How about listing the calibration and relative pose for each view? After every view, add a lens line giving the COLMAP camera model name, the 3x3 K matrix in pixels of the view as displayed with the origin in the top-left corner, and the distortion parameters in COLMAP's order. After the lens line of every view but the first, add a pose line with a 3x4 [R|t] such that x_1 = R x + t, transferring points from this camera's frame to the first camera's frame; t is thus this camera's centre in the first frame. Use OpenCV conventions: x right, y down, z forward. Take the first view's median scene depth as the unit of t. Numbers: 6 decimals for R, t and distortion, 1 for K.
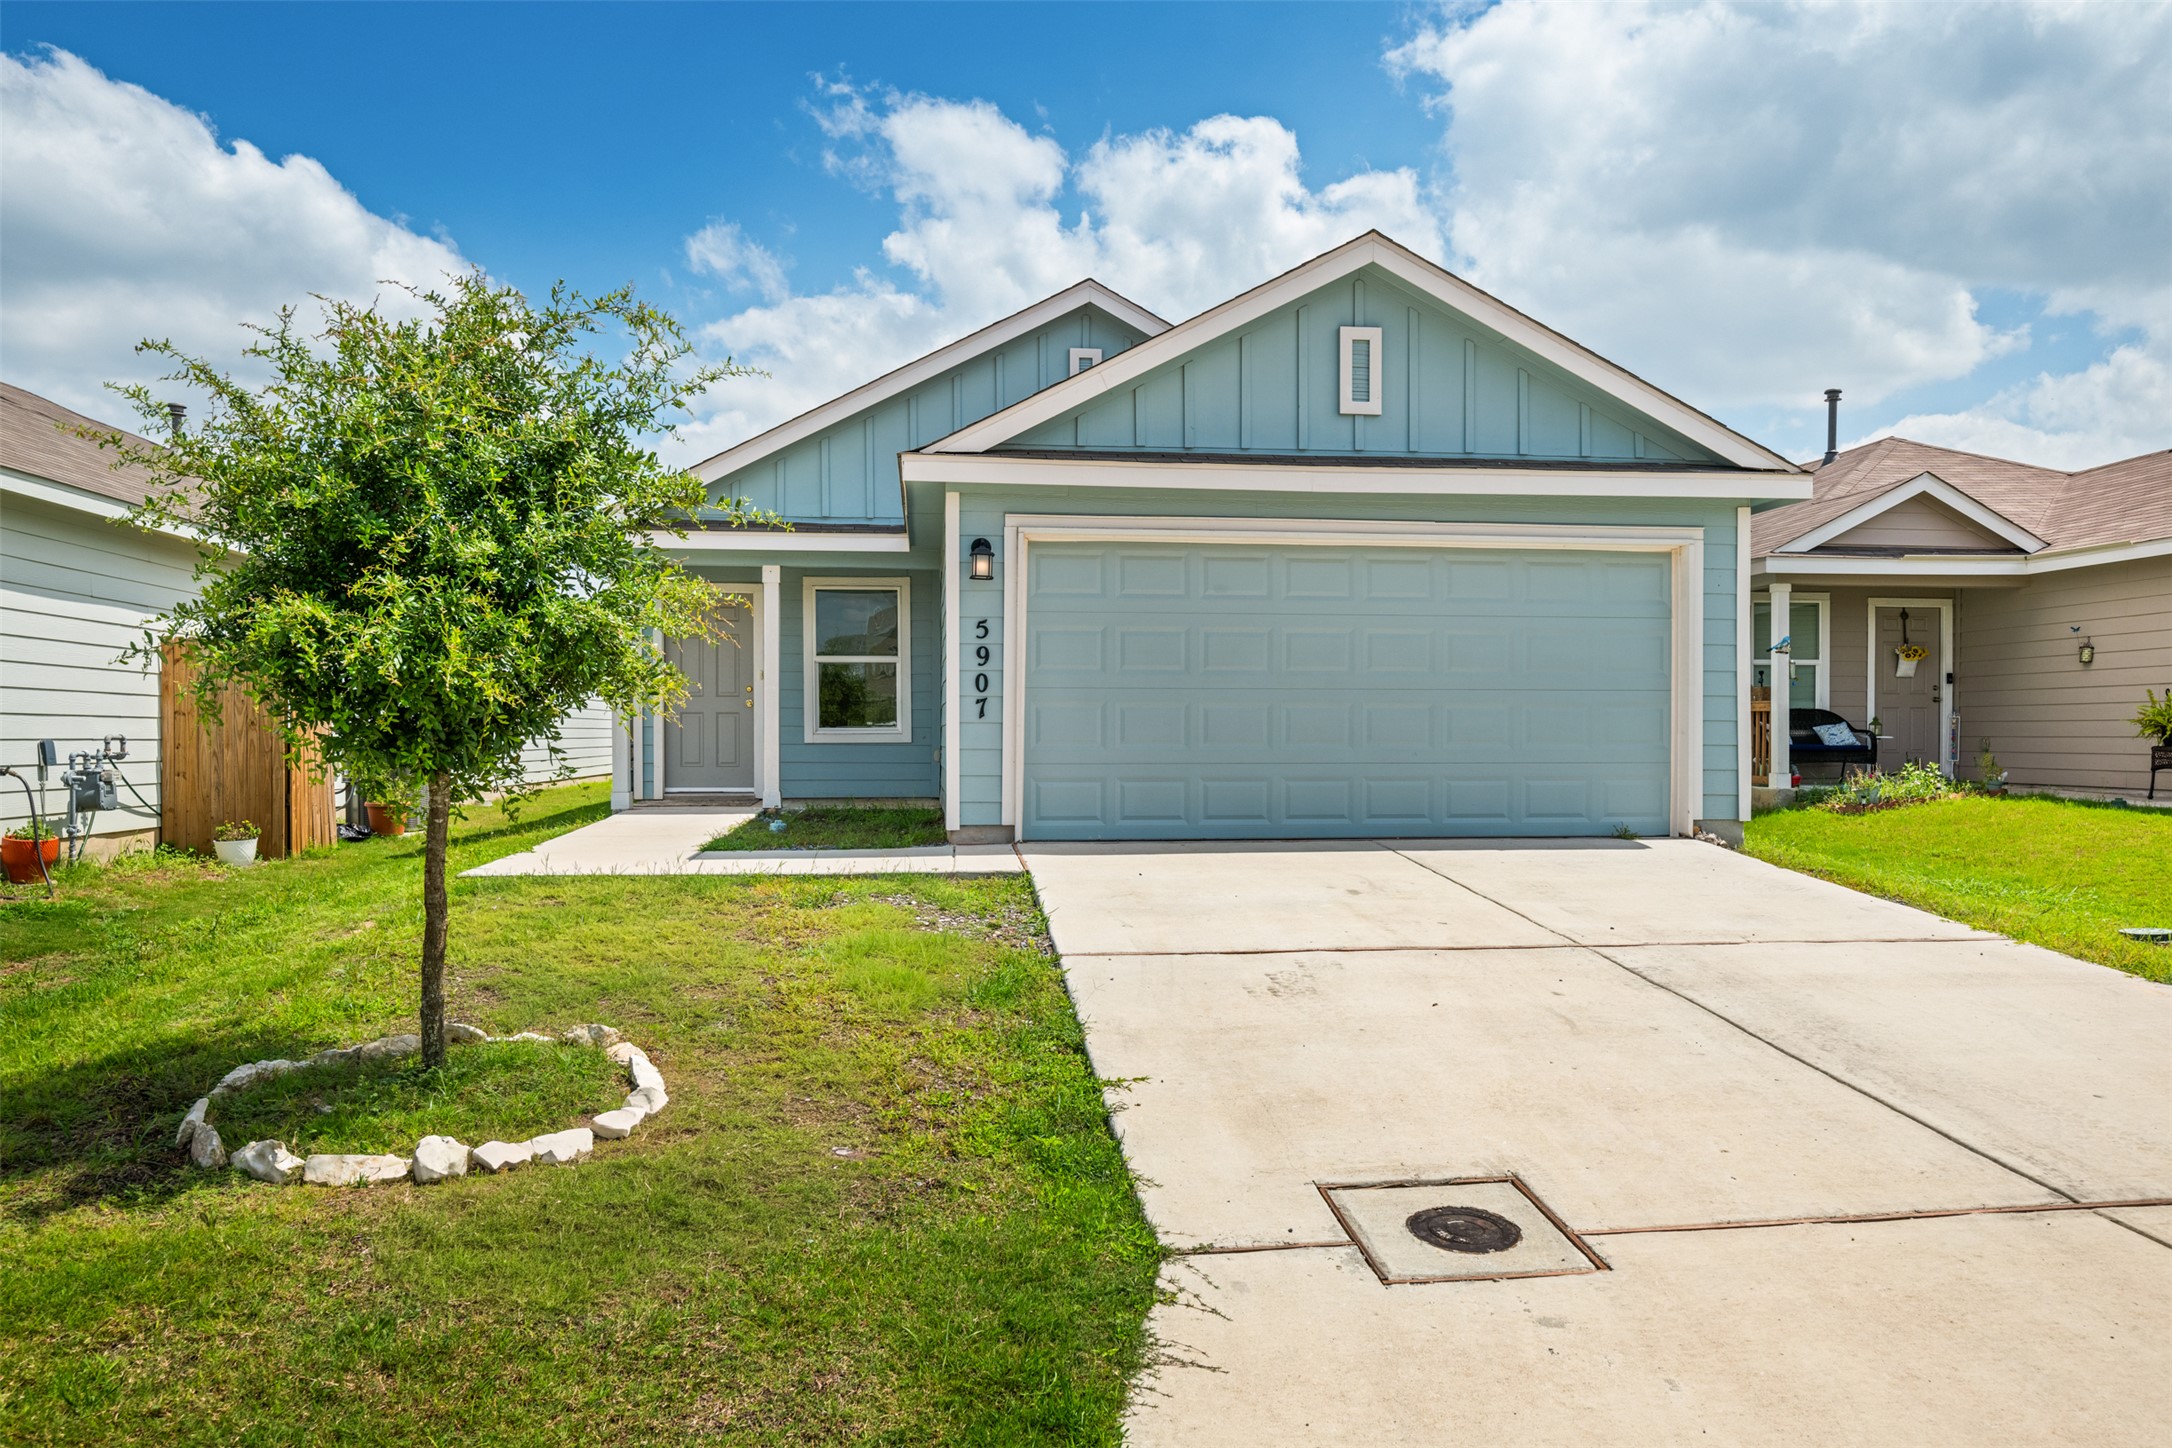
lens RADIAL K [[1432.6, 0, 1076.8], [0, 1432.6, 728.2], [0, 0, 1]] dist [-0.000433, -0.003429]
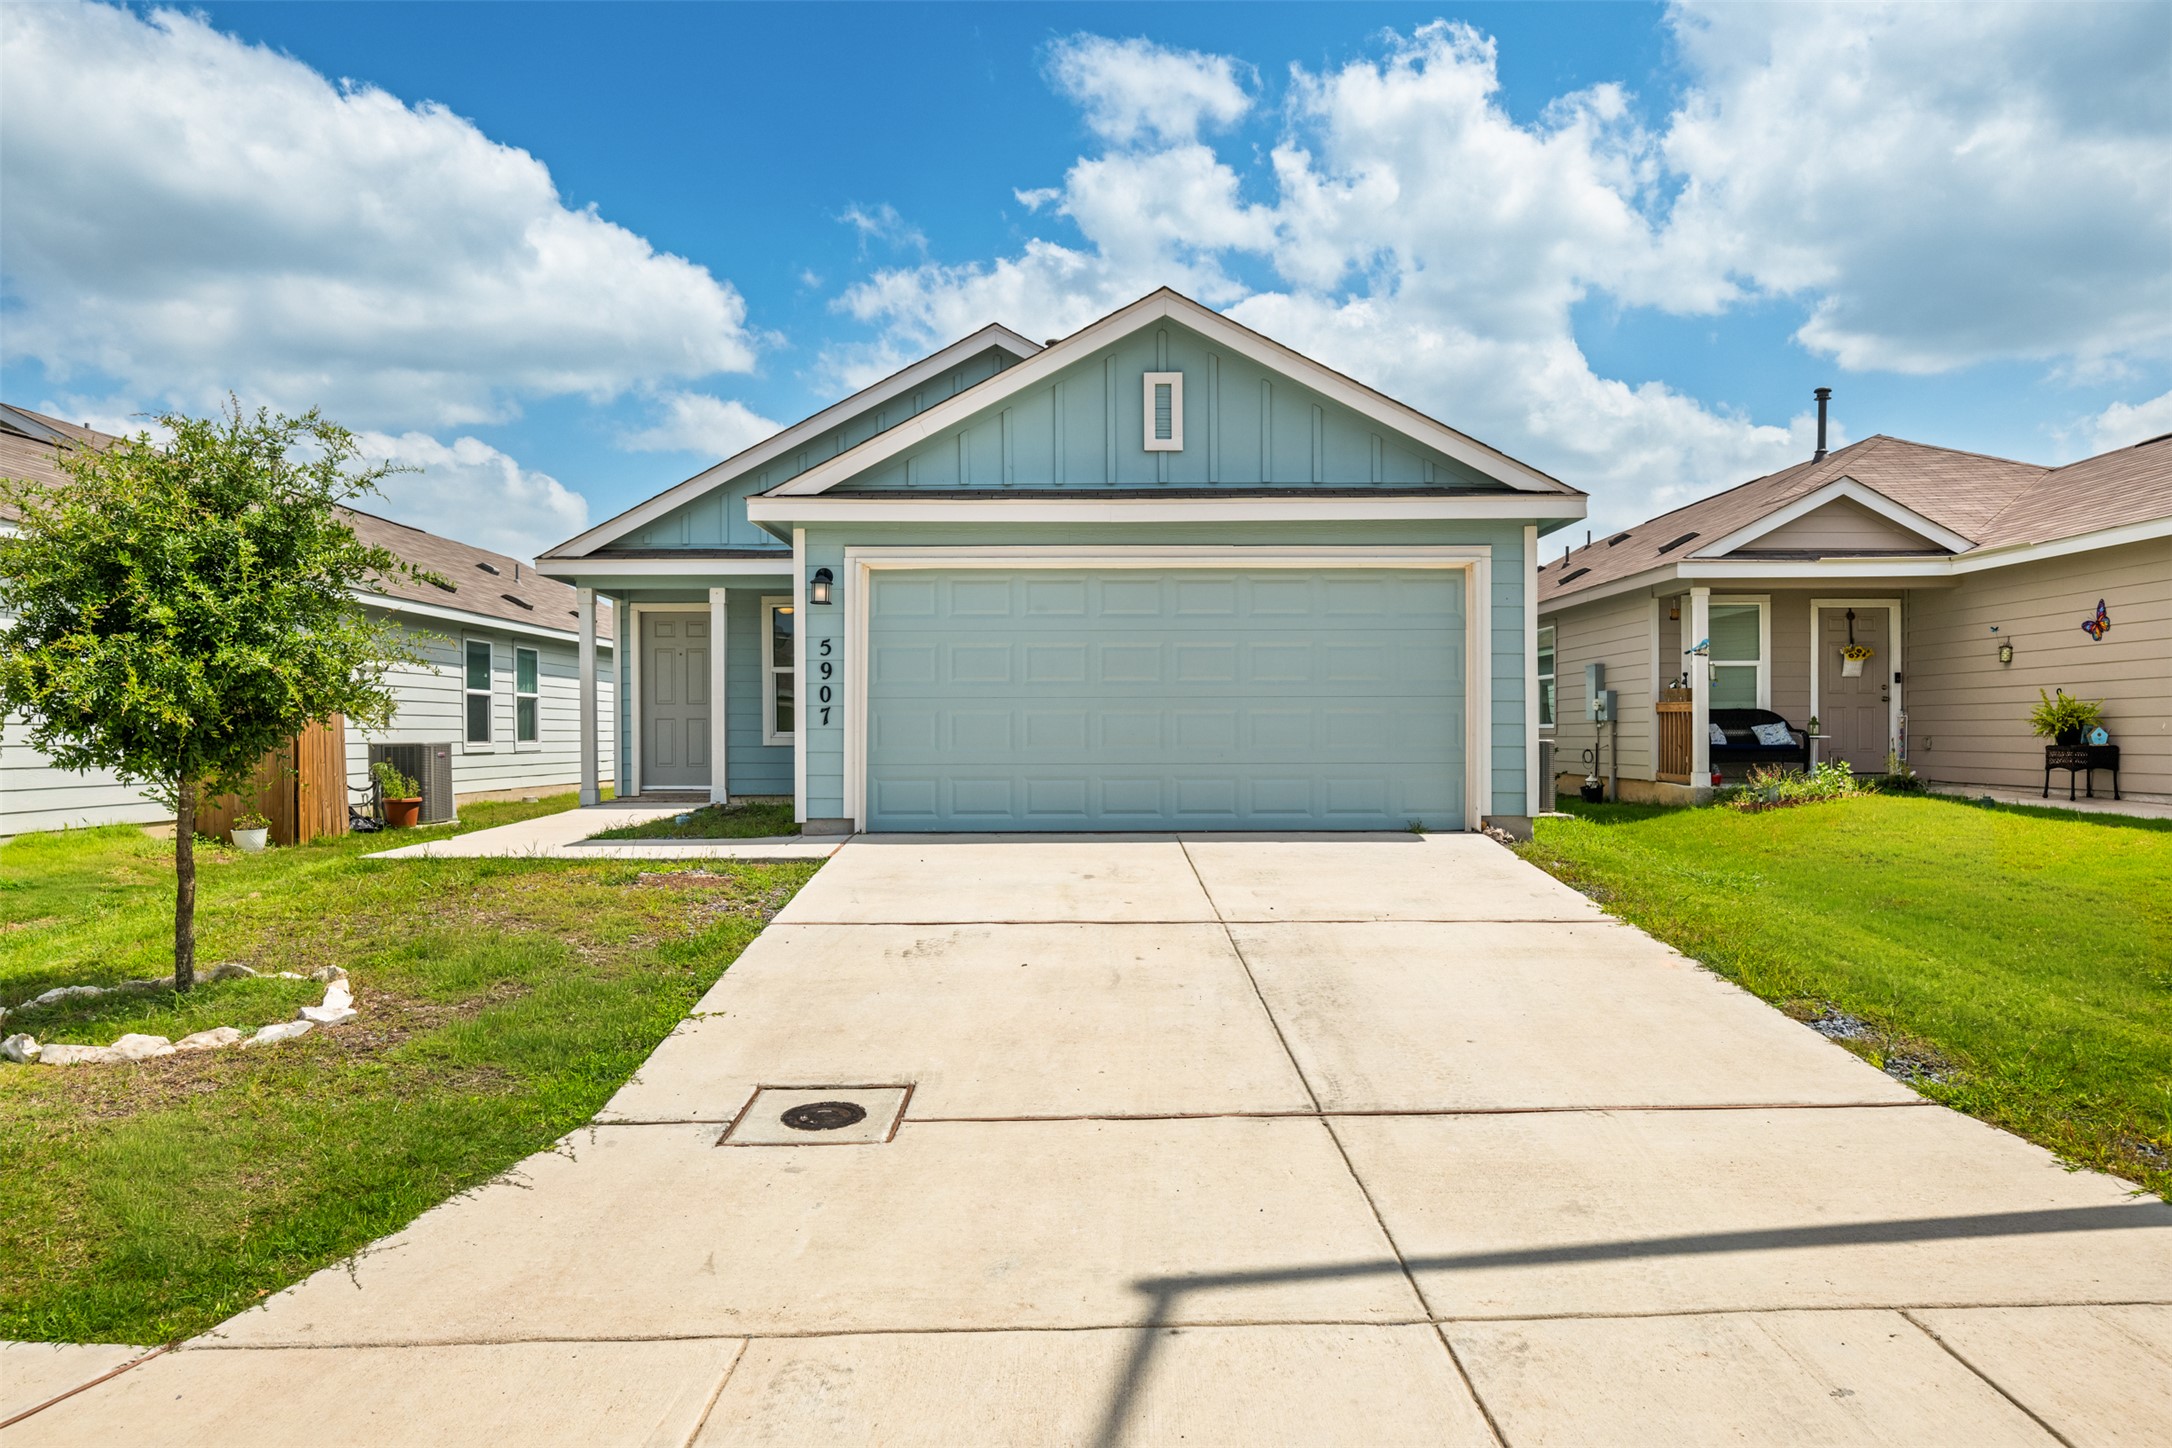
lens RADIAL K [[1432.6, 0, 1069.2], [0, 1432.6, 726.2], [0, 0, 1]] dist [-0.000433, -0.003429]
pose [[0.993701, -0.004277, -0.111986, 0.247762], [0.004220, 0.999991, -0.000753, -0.004173], [0.111988, 0.000275, 0.993709, -0.114839]]
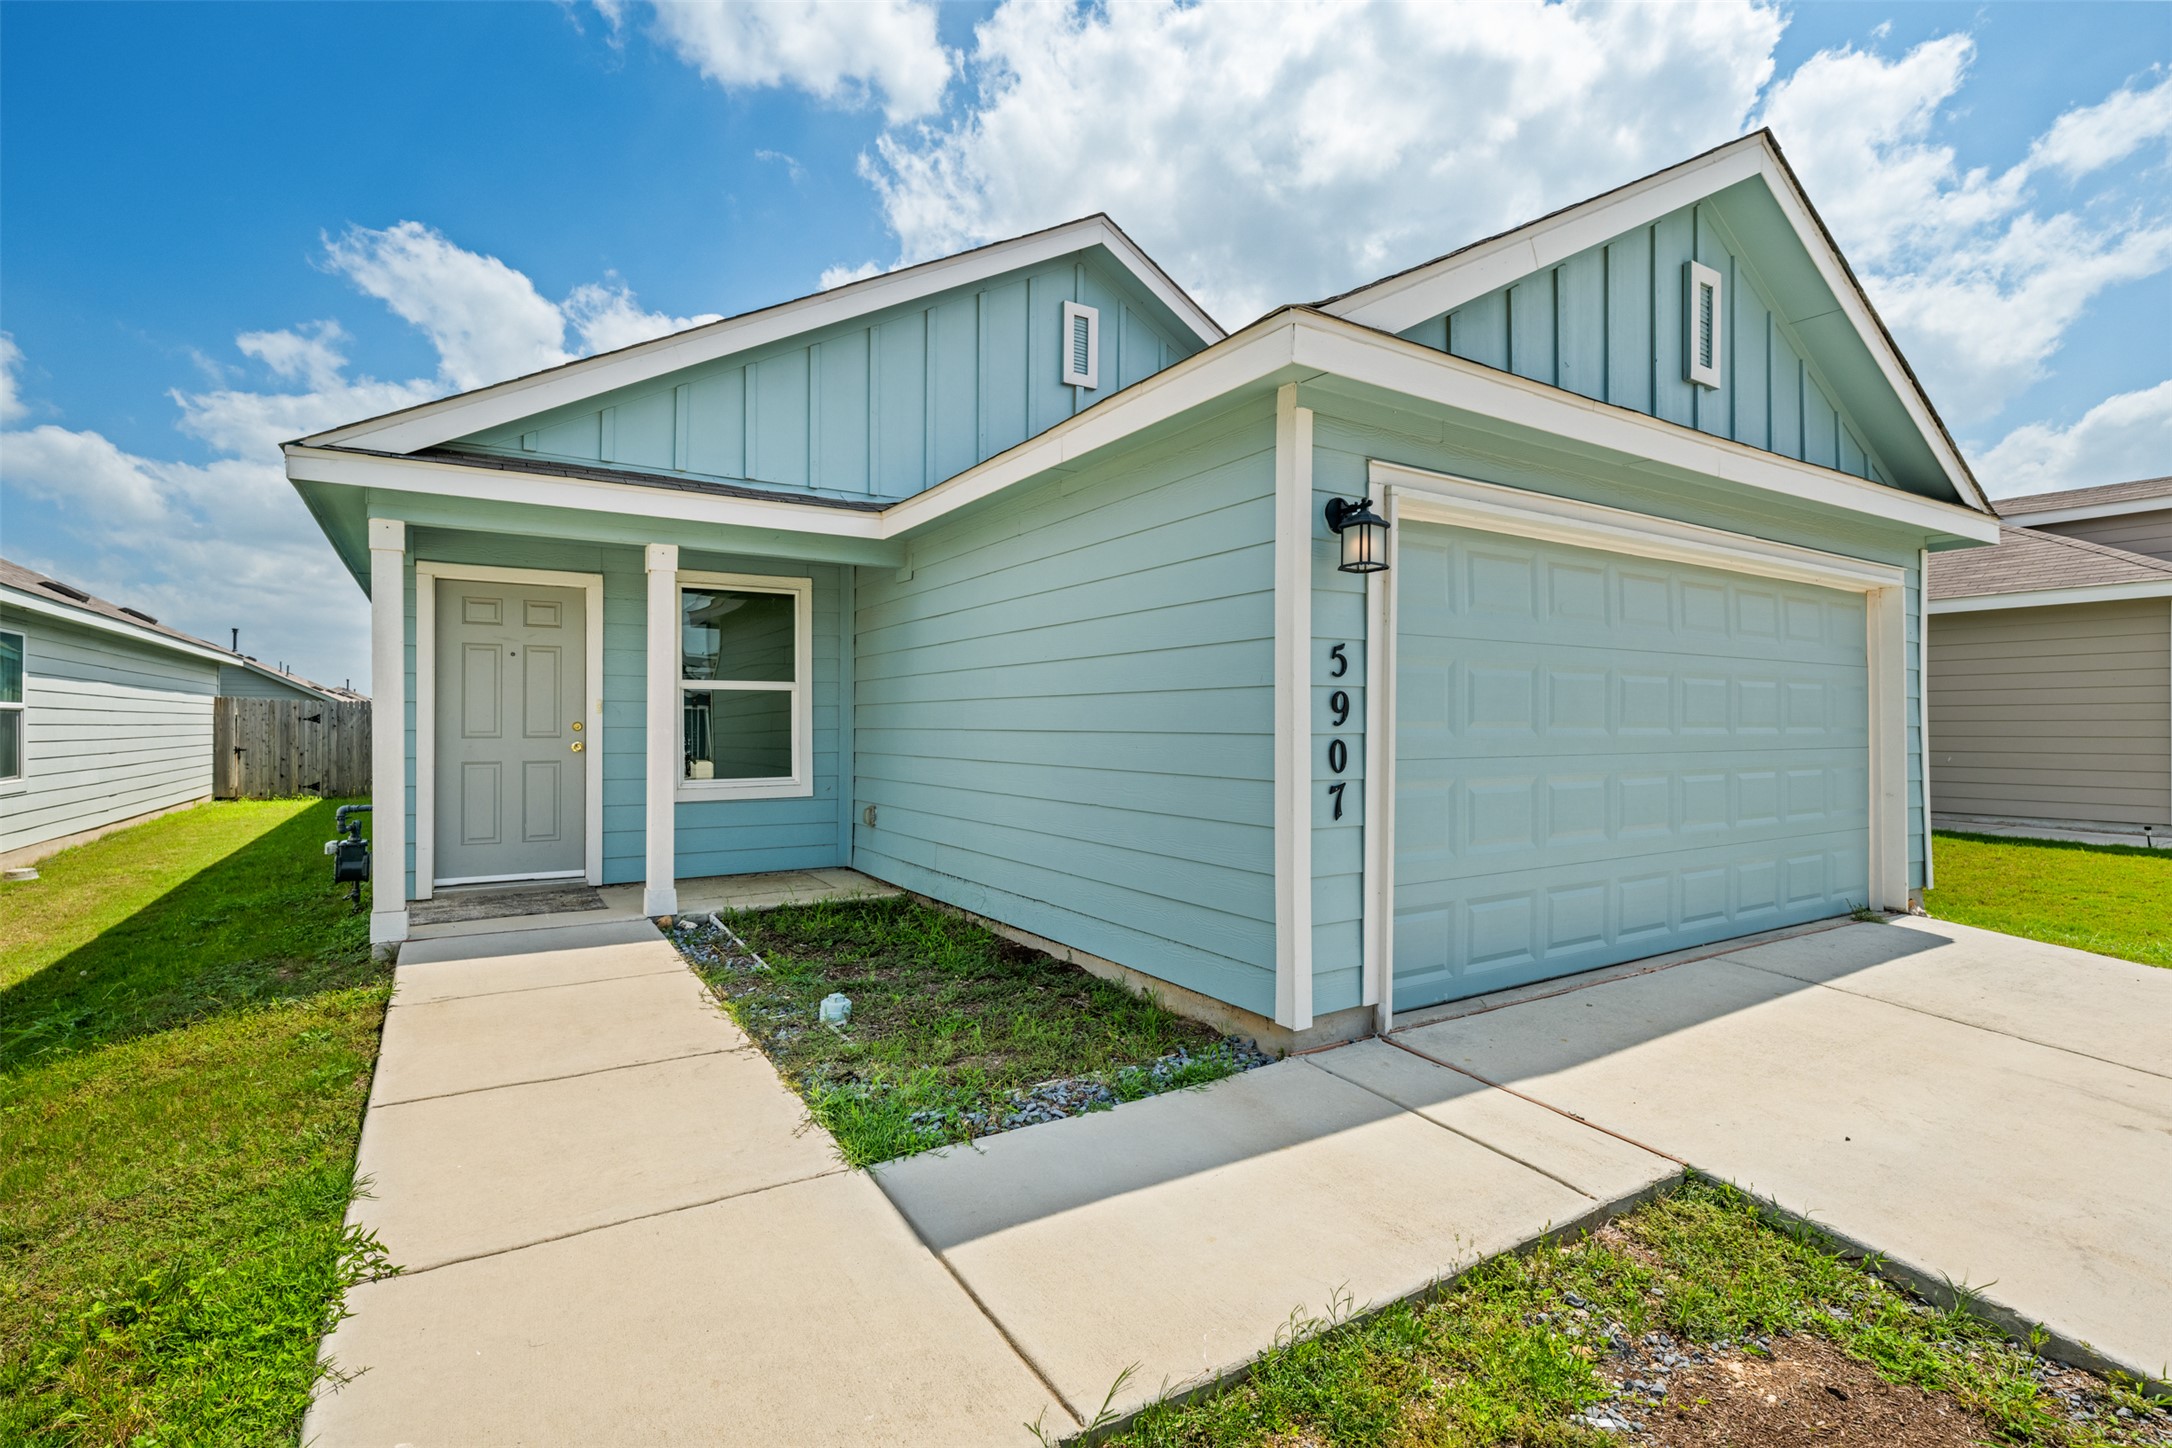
lens RADIAL K [[1010.4, 0, 1082.6], [0, 1010.4, 707.7], [0, 0, 1]] dist [0.000382, -0.000339]
pose [[0.904138, 0.006253, 0.427195, -0.313858], [-0.000945, 0.999920, -0.012636, -0.044162], [-0.427240, 0.011021, 0.904071, 0.664392]]
